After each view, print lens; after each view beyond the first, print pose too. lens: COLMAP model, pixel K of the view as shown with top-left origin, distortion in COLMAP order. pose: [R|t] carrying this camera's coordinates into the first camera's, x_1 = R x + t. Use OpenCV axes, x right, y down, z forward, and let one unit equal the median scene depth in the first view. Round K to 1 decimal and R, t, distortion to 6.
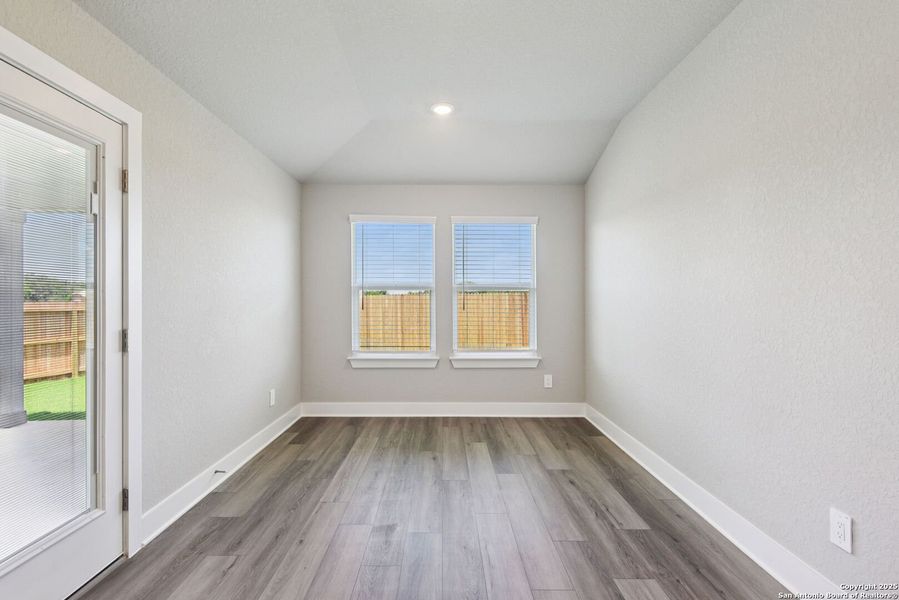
lens RADIAL K [[424.6, 0, 442.5], [0, 424.6, 300.6], [0, 0, 1]] dist [0.001691, -0.006013]
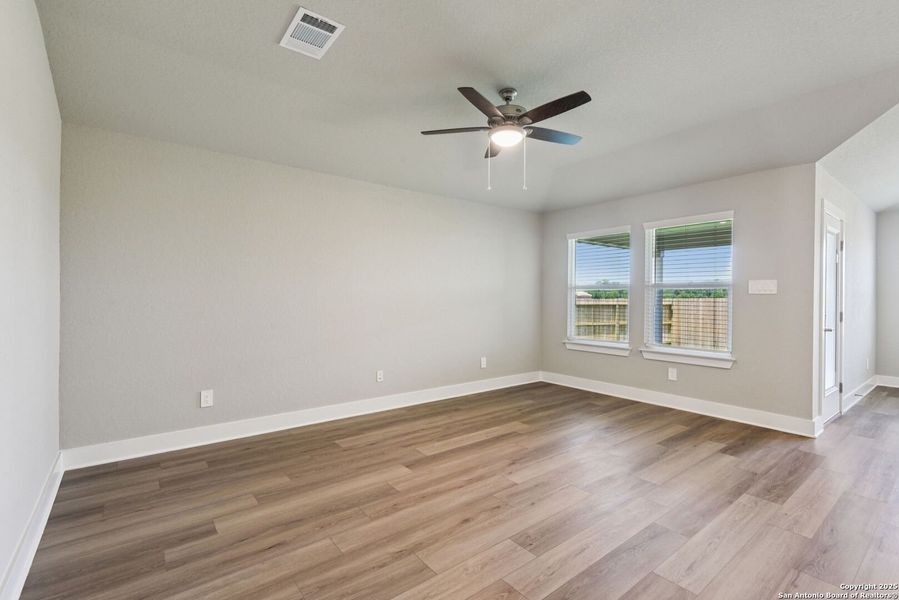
lens RADIAL K [[410.2, 0, 448.6], [0, 410.2, 296.8], [0, 0, 1]] dist [0.006392, -0.000812]
pose [[0.618158, 0.002981, -0.786048, -0.162506], [-0.008268, 0.999962, -0.002710, 0.007040], [0.786010, 0.008175, 0.618159, -1.020209]]
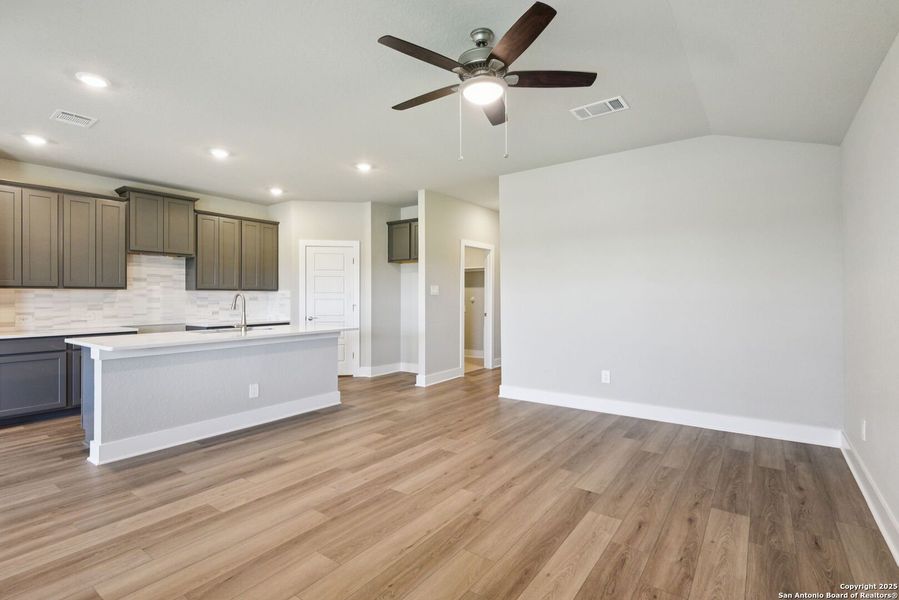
lens RADIAL K [[423.9, 0, 453.7], [0, 423.9, 297.6], [0, 0, 1]] dist [0.012423, -0.008820]
pose [[-0.813300, 0.002468, 0.581839, -1.031831], [0.007037, 0.999960, 0.005595, -0.000152], [-0.581802, 0.008645, -0.813285, 0.079917]]
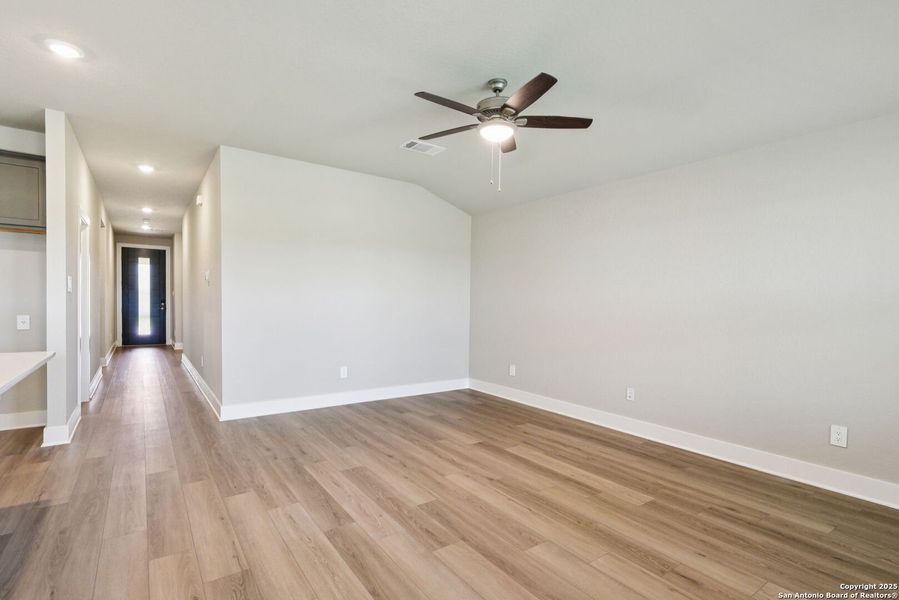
lens RADIAL K [[432.0, 0, 445.4], [0, 432.0, 315.3], [0, 0, 1]] dist [-0.004777, -0.000817]
pose [[-0.817393, 0.005565, -0.576053, -0.189772], [-0.018719, 0.999169, 0.036214, 0.000989], [0.575776, 0.040384, -0.816610, 0.128716]]
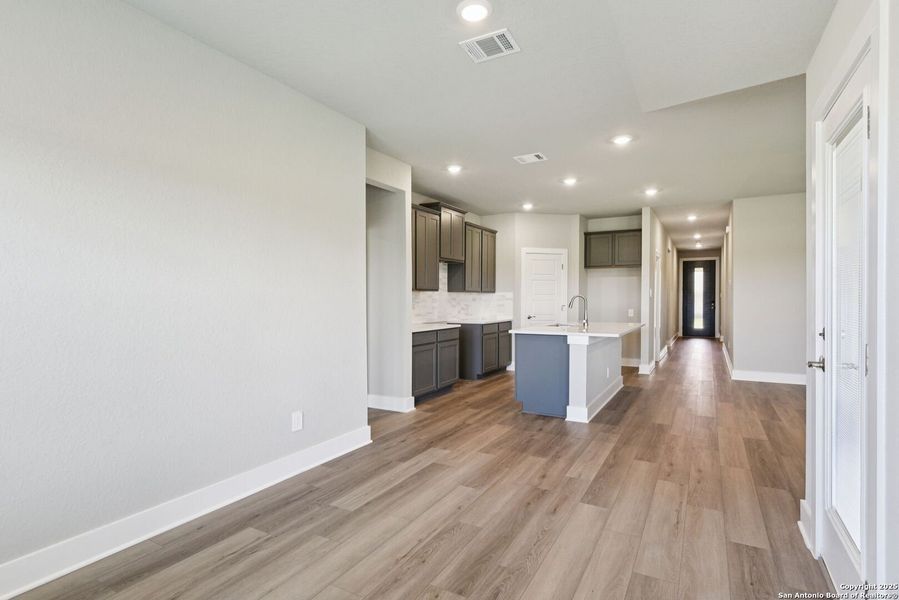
lens RADIAL K [[450.7, 0, 450.4], [0, 450.7, 302.6], [0, 0, 1]] dist [0.002125, -0.000261]
pose [[-0.869147, -0.003489, 0.494542, -0.269149], [0.003653, 0.999903, 0.013475, -0.005821], [-0.494541, 0.013518, -0.869049, 0.998356]]
